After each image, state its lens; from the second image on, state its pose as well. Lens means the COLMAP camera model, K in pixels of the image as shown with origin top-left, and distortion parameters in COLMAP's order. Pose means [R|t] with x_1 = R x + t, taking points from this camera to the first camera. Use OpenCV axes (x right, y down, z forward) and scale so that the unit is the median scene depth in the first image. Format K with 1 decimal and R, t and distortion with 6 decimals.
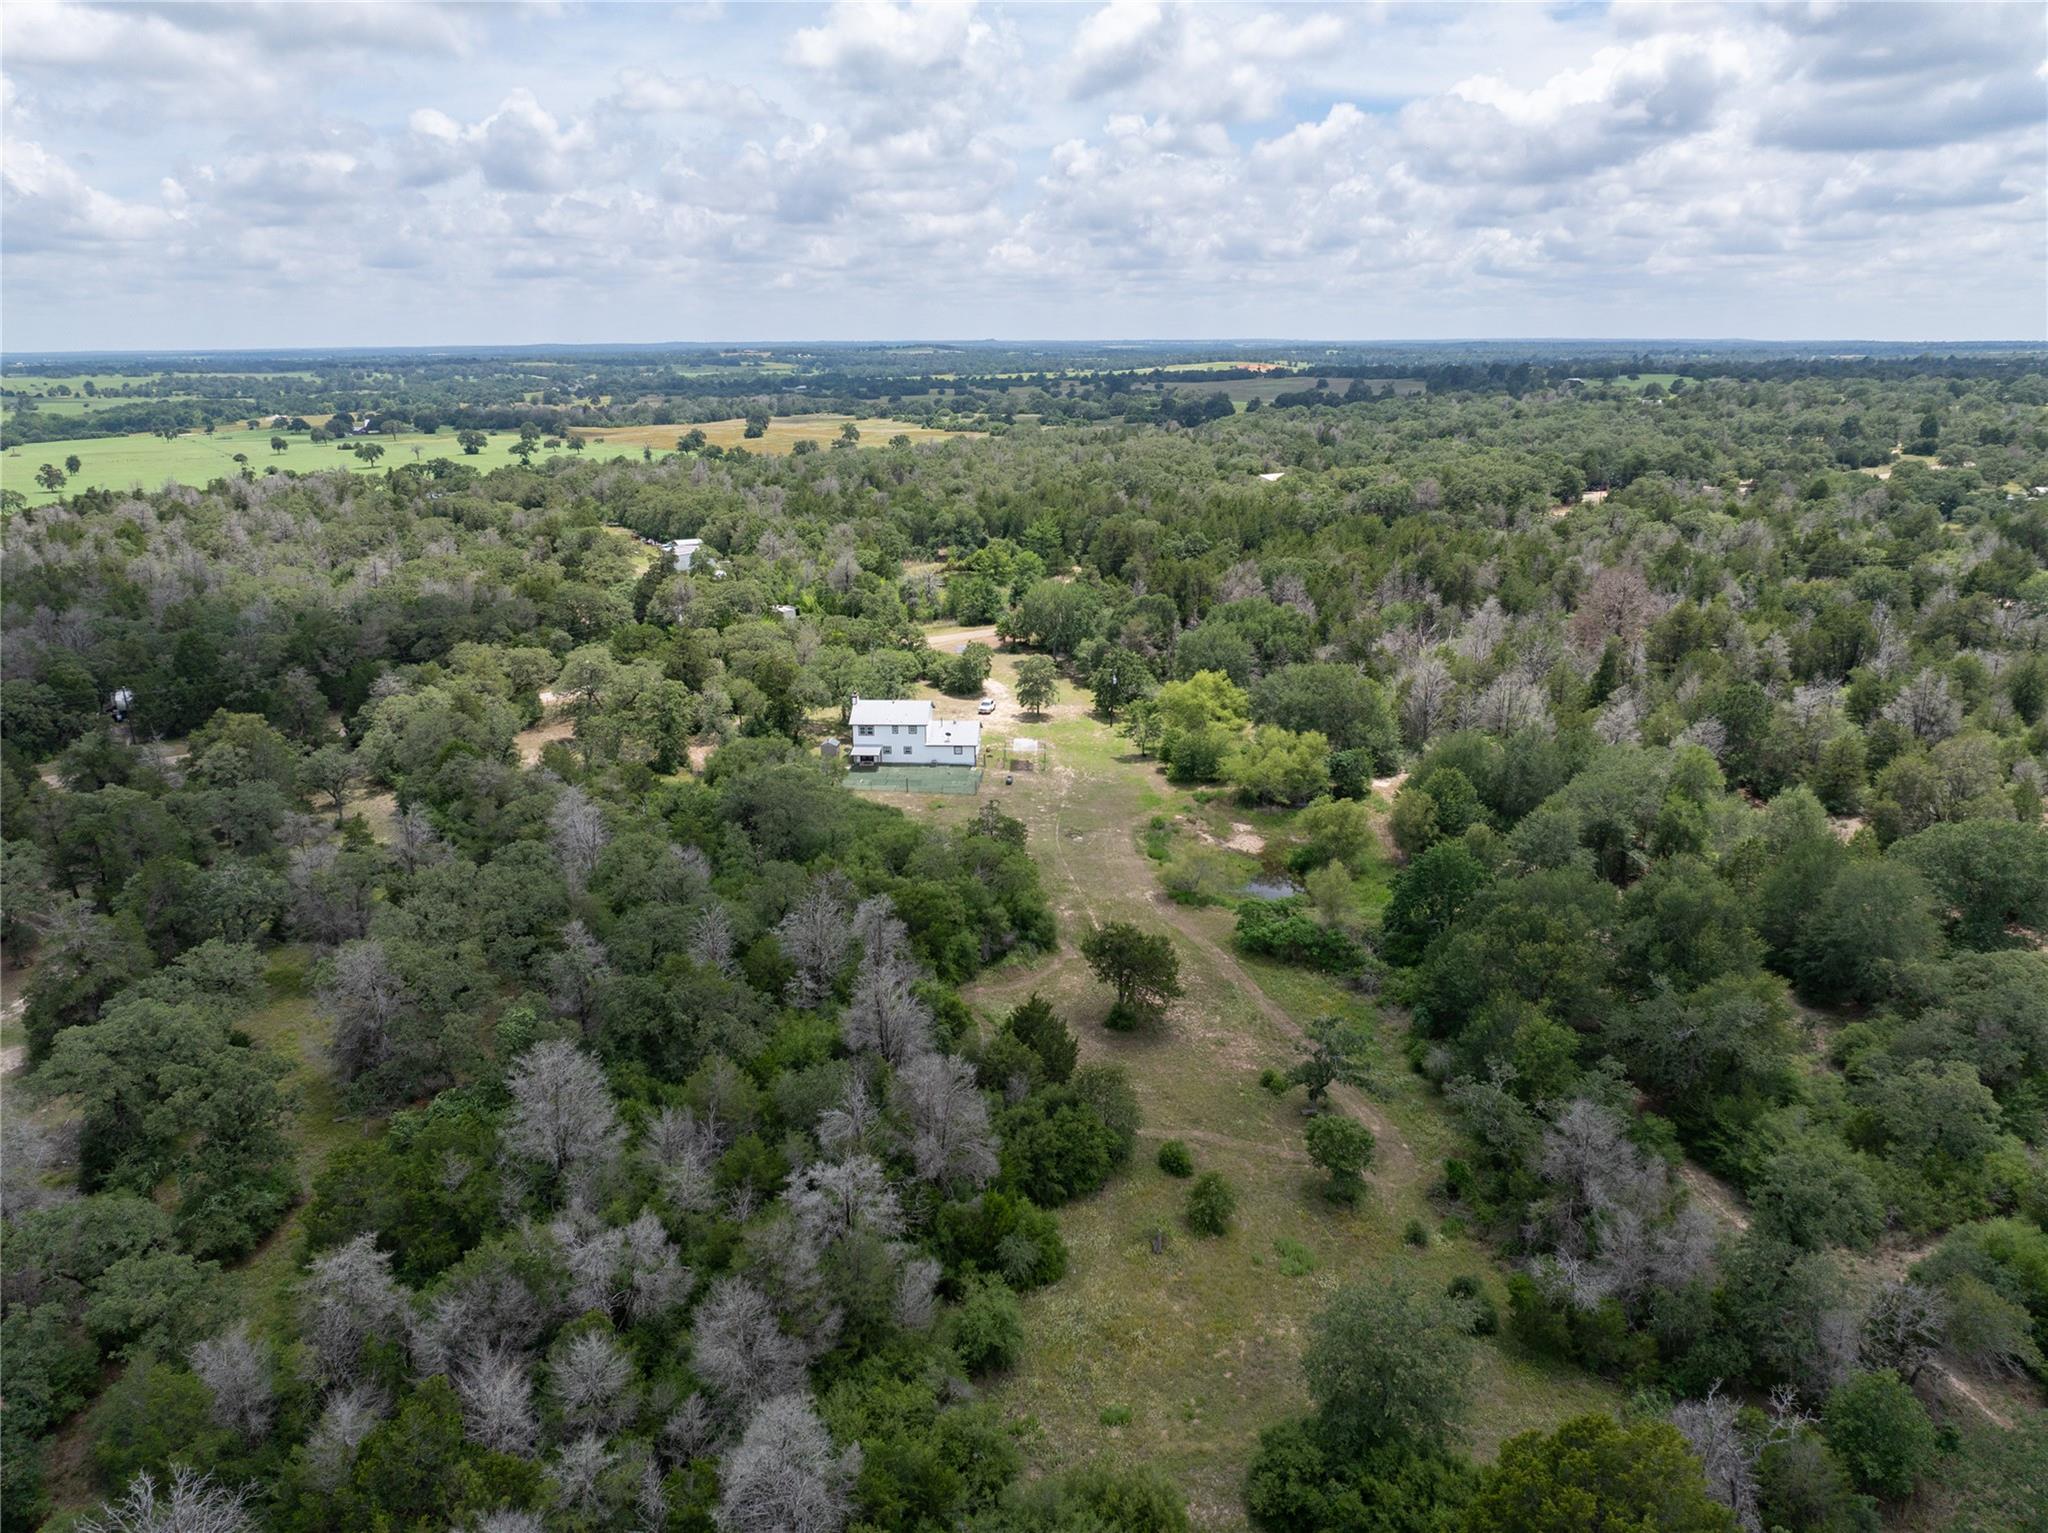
lens RADIAL K [[1426.2, 0, 1019.7], [0, 1426.2, 766.8], [0, 0, 1]] dist [-0.035813, 0.003011]
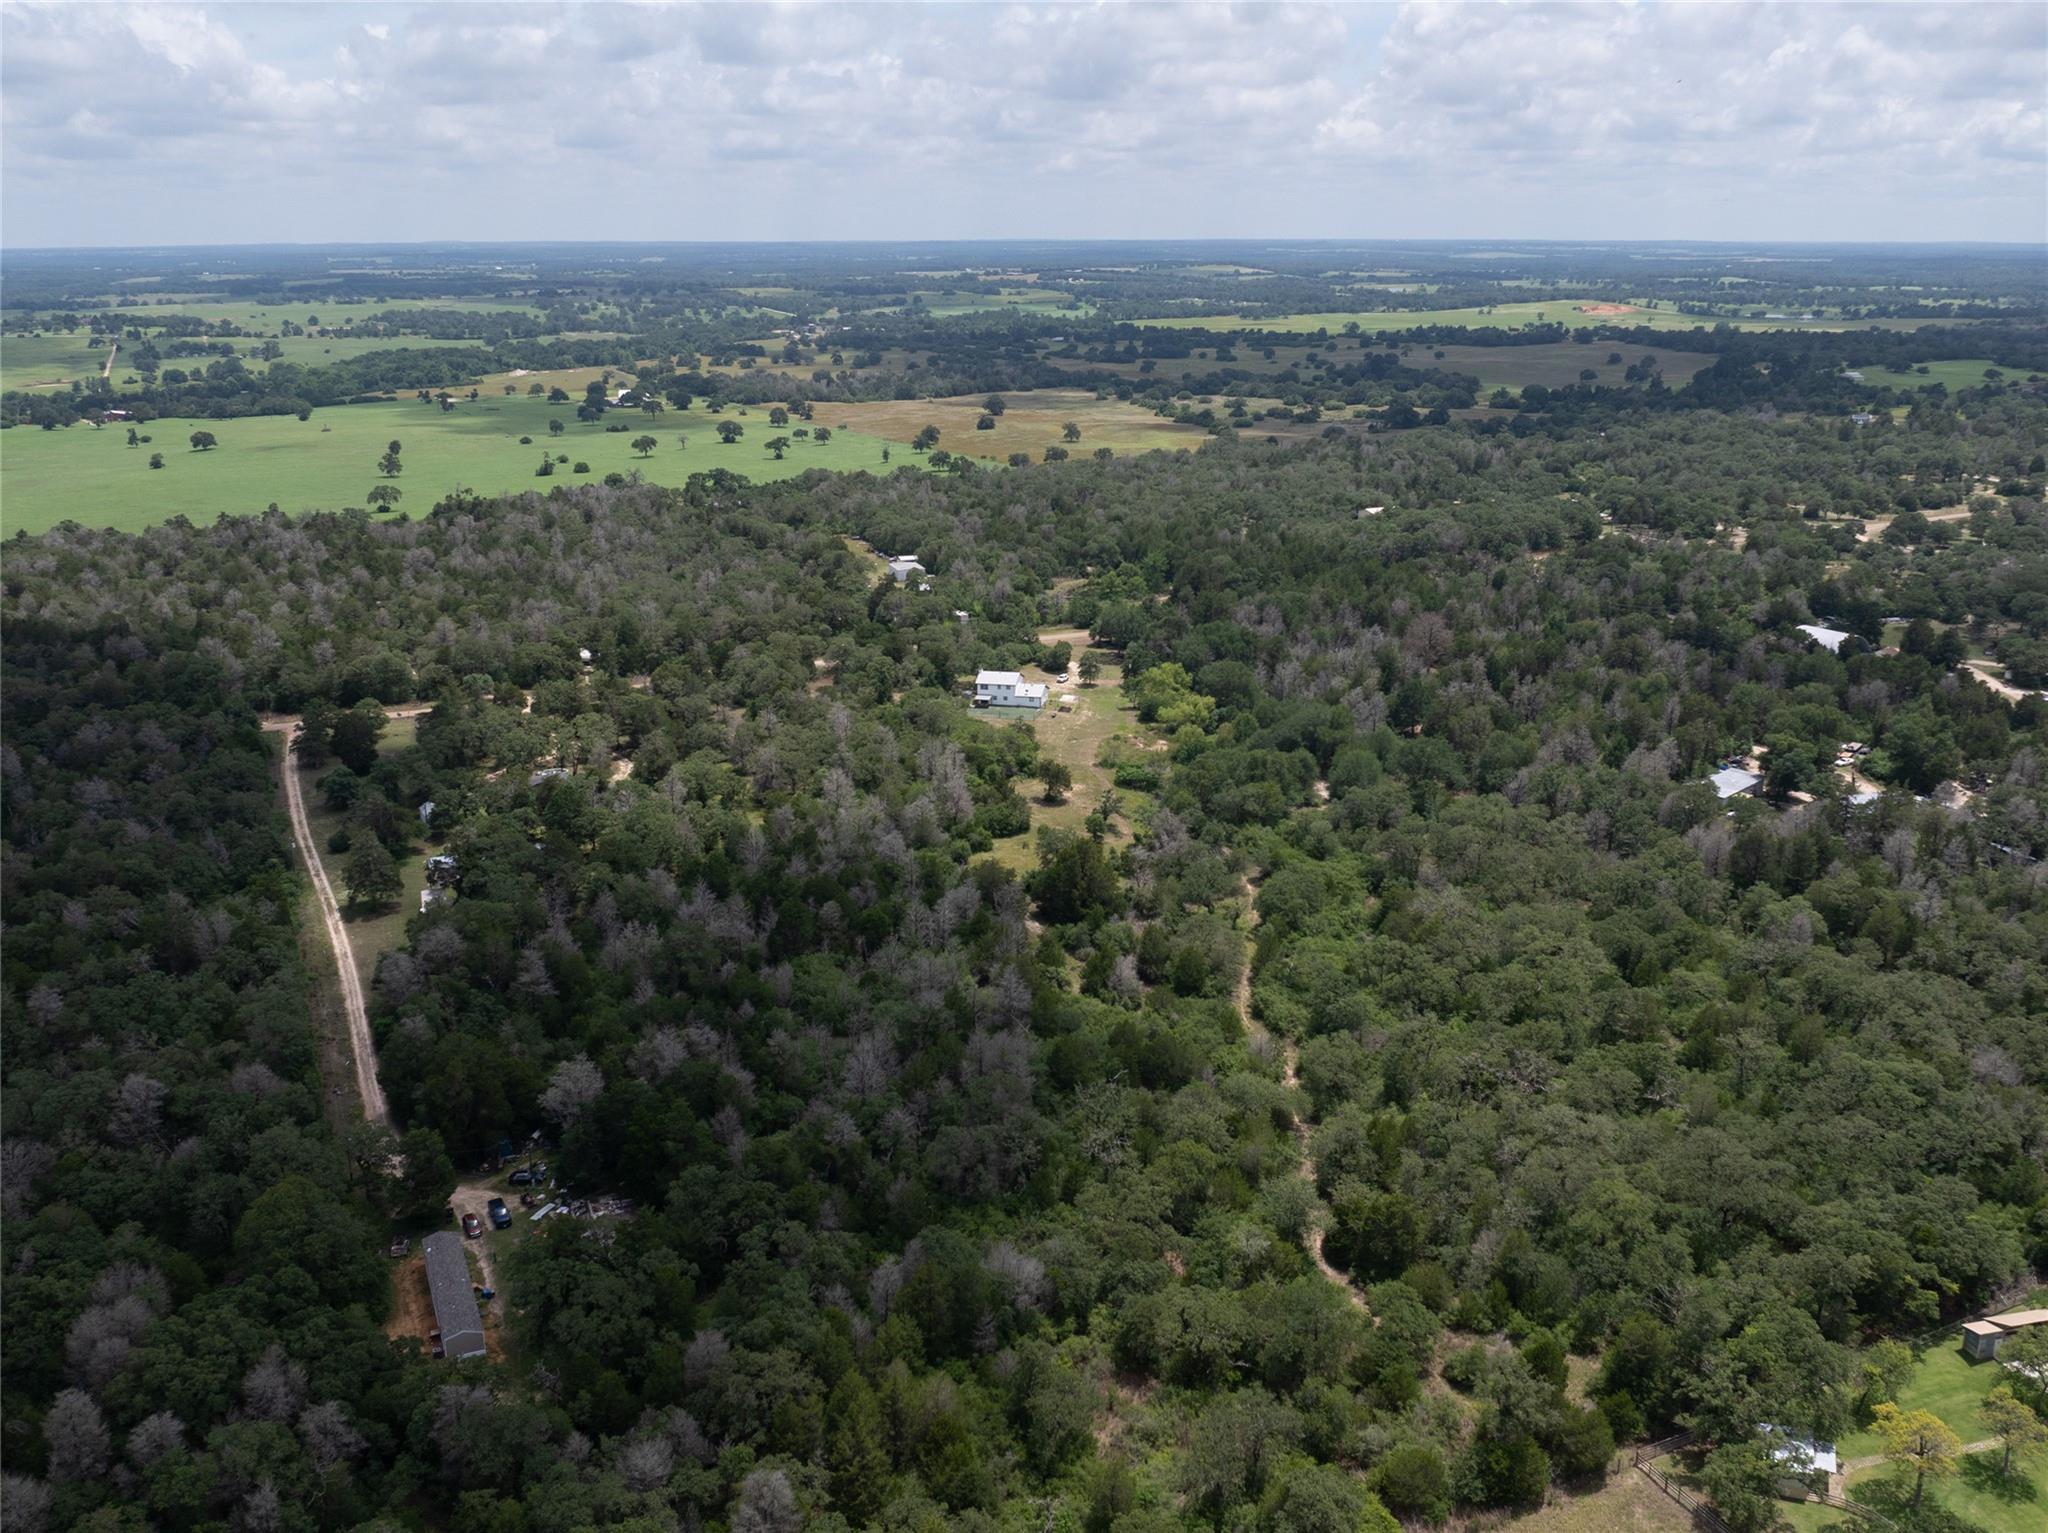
lens RADIAL K [[1426.2, 0, 1025.6], [0, 1426.2, 766.0], [0, 0, 1]] dist [-0.035813, 0.003011]
pose [[0.987749, 0.049596, -0.147957, 0.186702], [-0.048119, 0.998750, 0.013545, 0.041100], [0.148444, -0.006259, 0.988901, -0.698648]]
